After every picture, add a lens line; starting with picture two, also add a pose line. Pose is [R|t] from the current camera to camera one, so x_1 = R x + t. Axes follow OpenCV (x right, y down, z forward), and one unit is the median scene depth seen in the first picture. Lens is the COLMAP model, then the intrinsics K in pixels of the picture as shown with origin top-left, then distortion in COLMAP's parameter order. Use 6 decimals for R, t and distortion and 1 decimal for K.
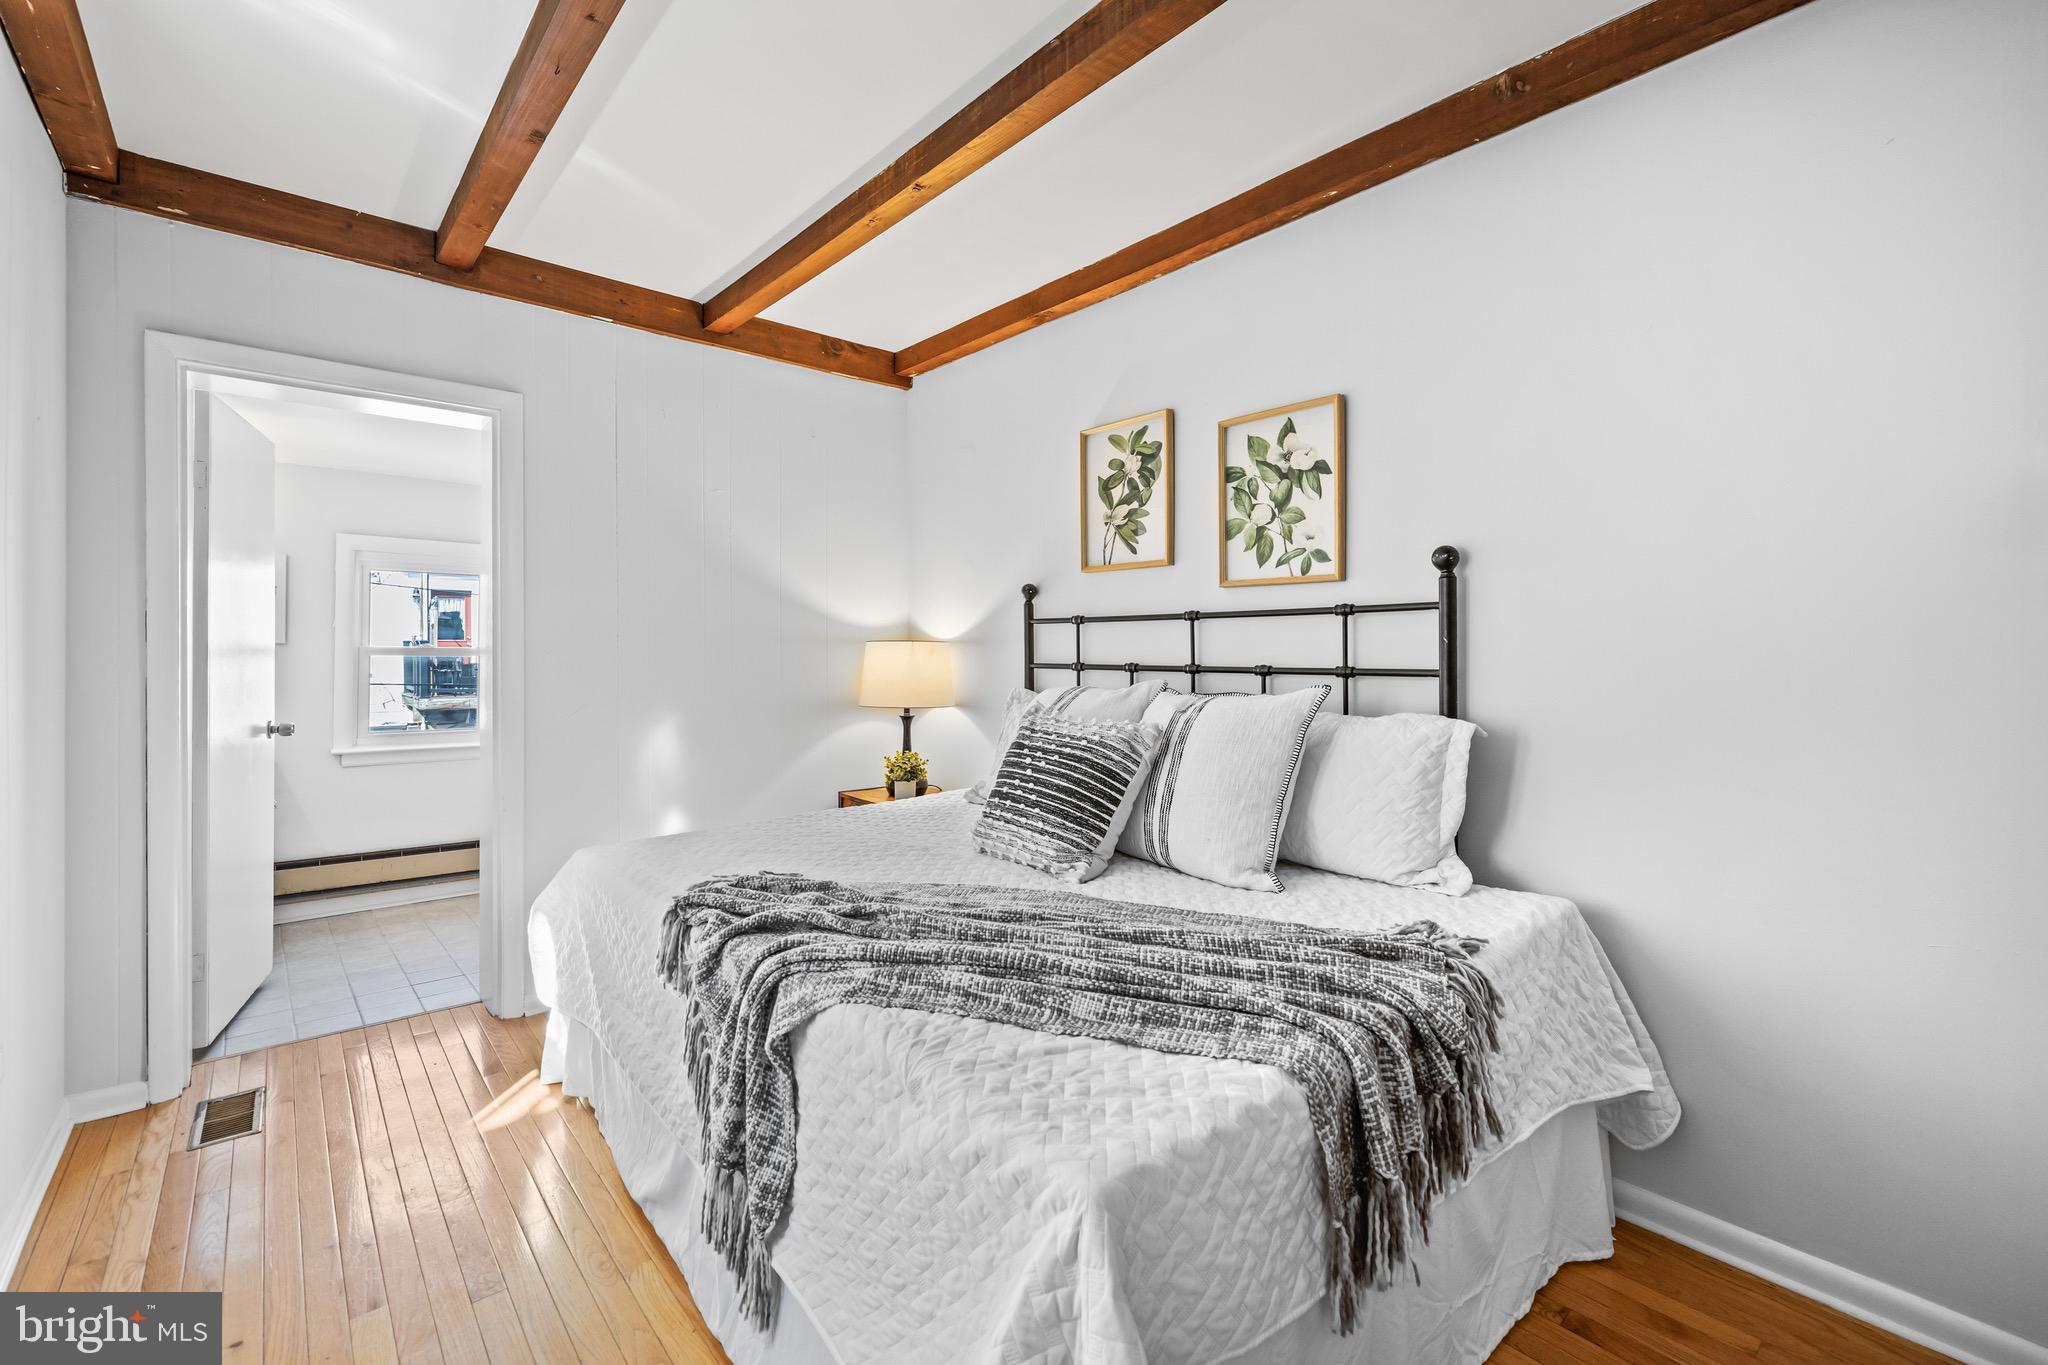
lens RADIAL K [[873.7, 0, 1018.1], [0, 873.7, 654.1], [0, 0, 1]] dist [0.002511, 0.000520]
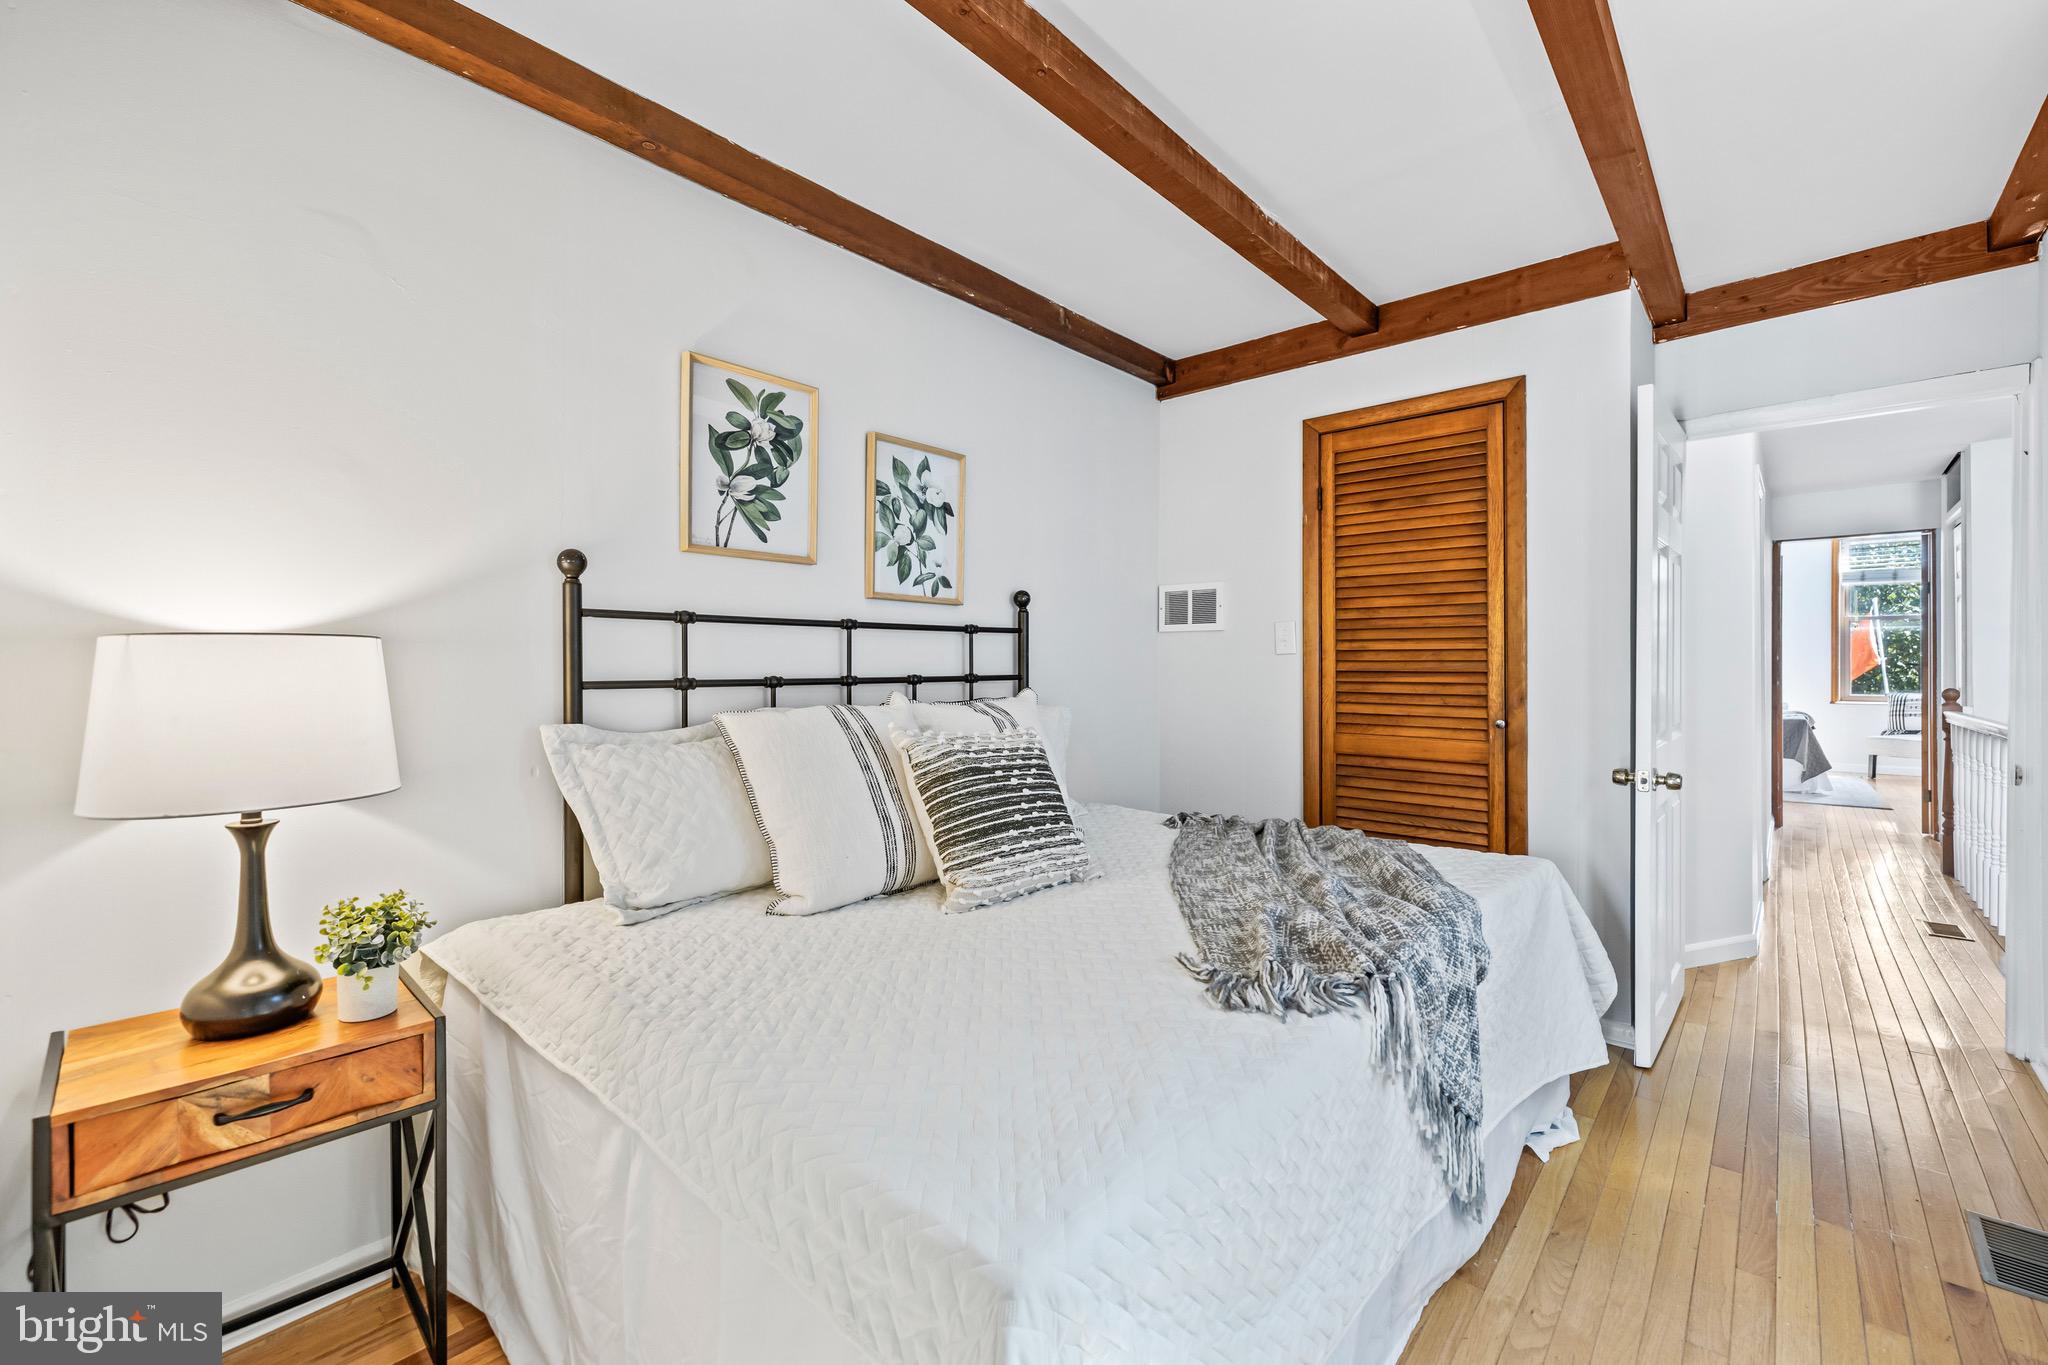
lens RADIAL K [[842.5, 0, 1033.3], [0, 842.5, 665.3], [0, 0, 1]] dist [-0.000923, -0.000017]
pose [[-0.130456, -0.004850, 0.991442, -0.729806], [0.001850, 0.999985, 0.005135, -0.003985], [-0.991452, 0.002504, -0.130445, 0.923317]]
